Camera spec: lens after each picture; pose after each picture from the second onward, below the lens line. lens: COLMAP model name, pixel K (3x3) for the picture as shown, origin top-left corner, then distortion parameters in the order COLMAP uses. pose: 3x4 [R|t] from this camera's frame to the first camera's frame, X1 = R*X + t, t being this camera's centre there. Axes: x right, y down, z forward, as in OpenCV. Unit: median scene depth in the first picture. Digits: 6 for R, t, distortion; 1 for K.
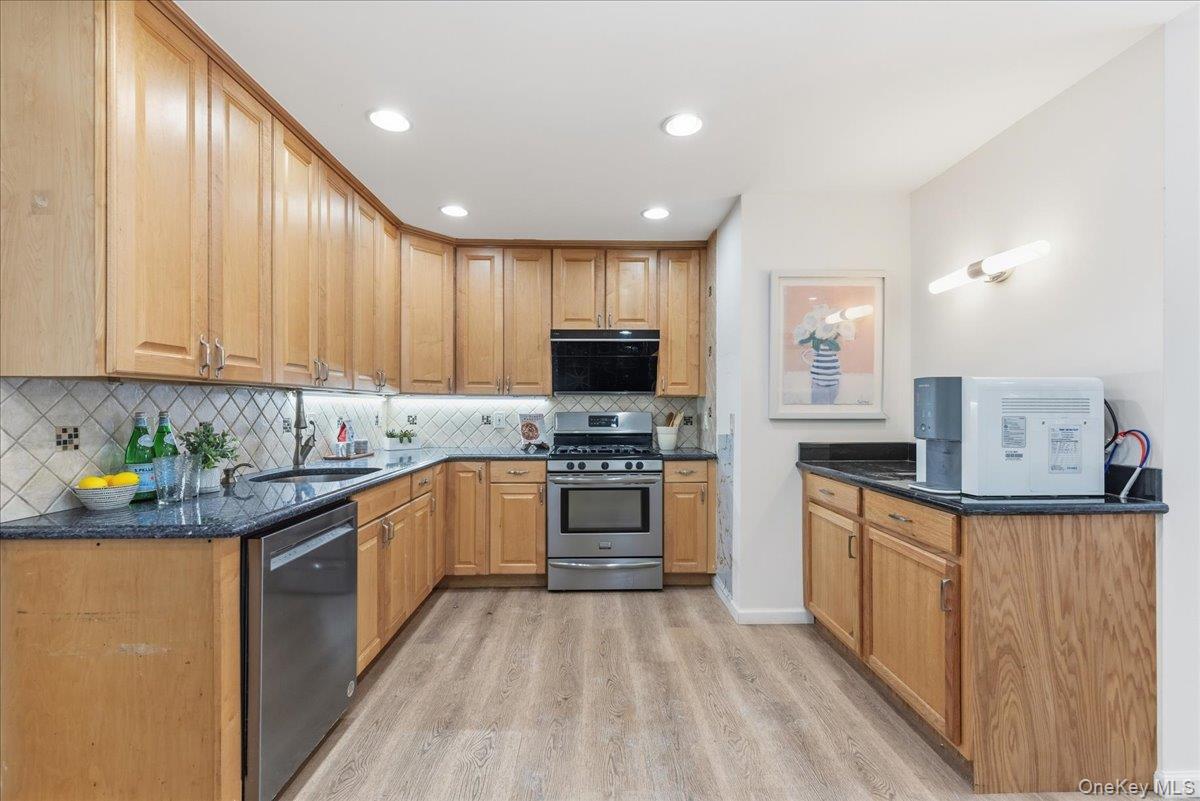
lens RADIAL K [[517.9, 0, 603.3], [0, 517.9, 406.3], [0, 0, 1]] dist [0.001270, -0.000100]
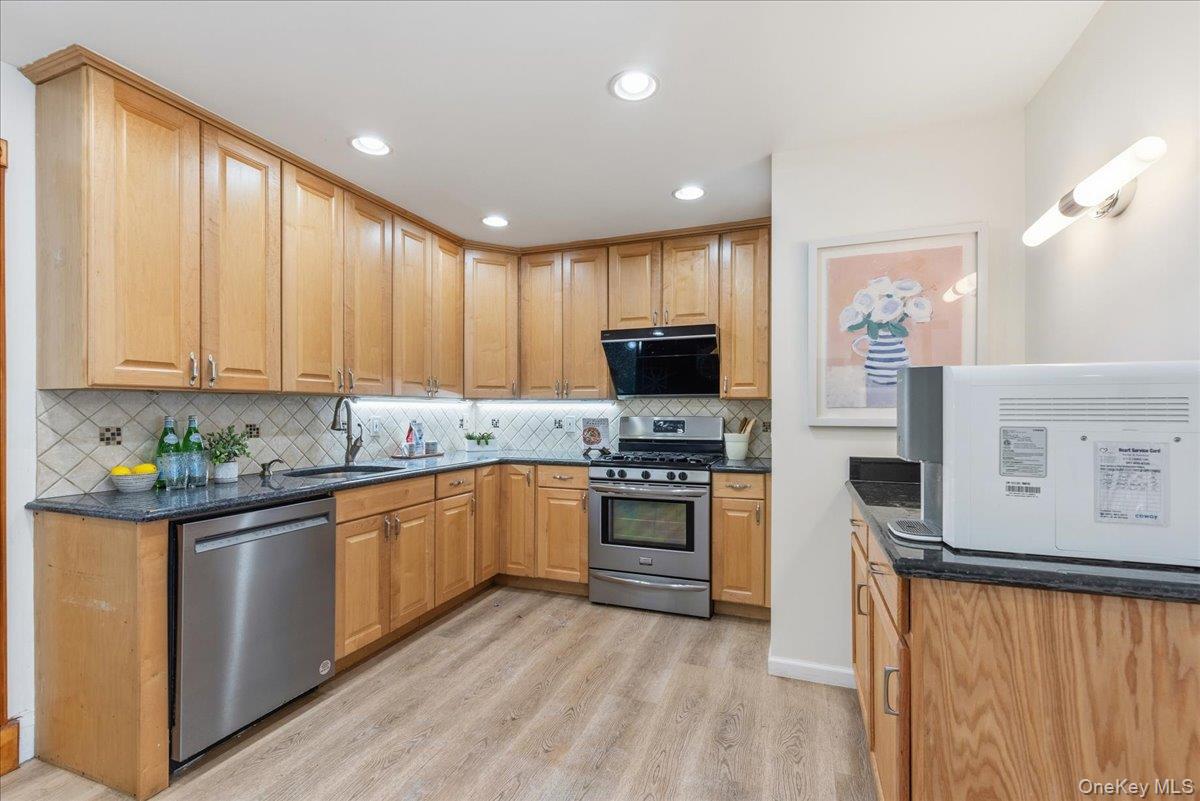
lens RADIAL K [[517.8, 0, 603.1], [0, 517.8, 409.3], [0, 0, 1]] dist [0.000620, -0.000182]
pose [[0.928274, -0.001897, -0.371892, 0.336577], [0.001443, 0.999998, -0.001499, -0.000921], [0.371894, 0.000854, 0.928275, 0.139981]]
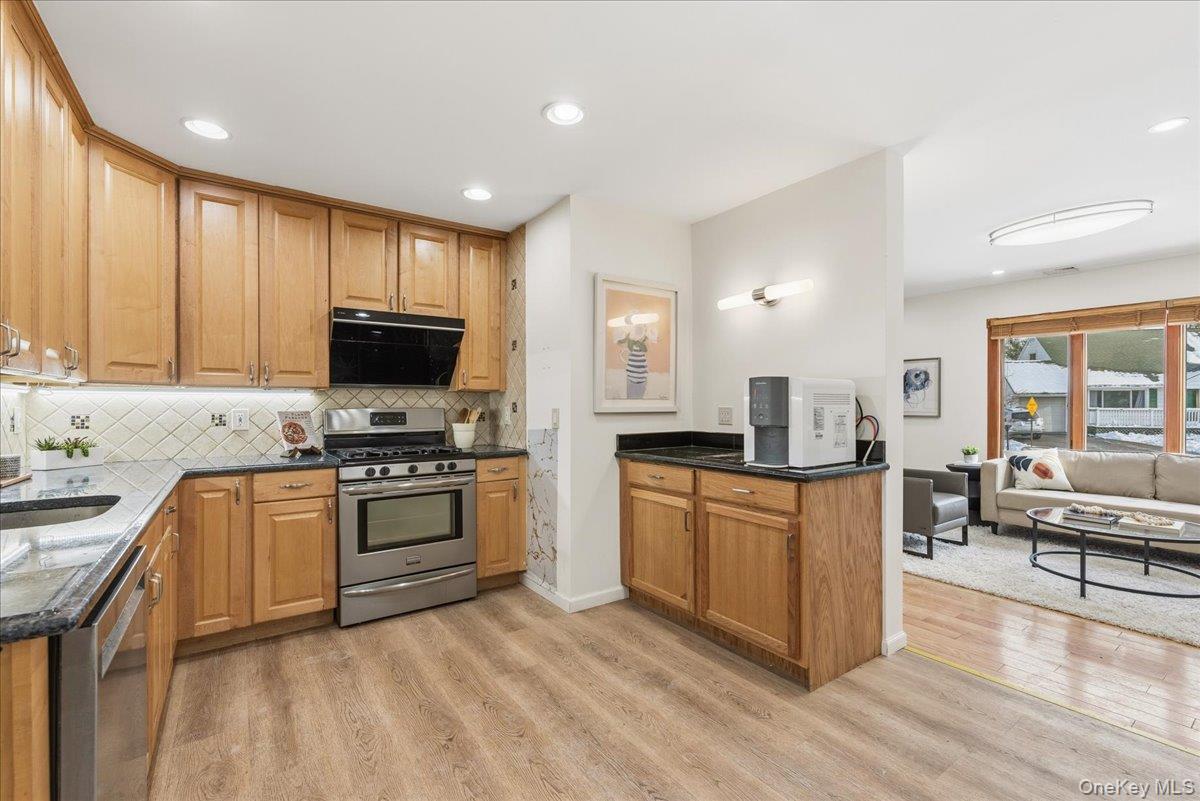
lens RADIAL K [[522.4, 0, 604.3], [0, 522.4, 402.5], [0, 0, 1]] dist [0.000000, -0.000144]
pose [[0.832048, -0.001379, 0.554701, -0.264747], [0.001966, 0.999998, -0.000462, 0.003884], [-0.554699, 0.001475, 0.832050, 0.104515]]
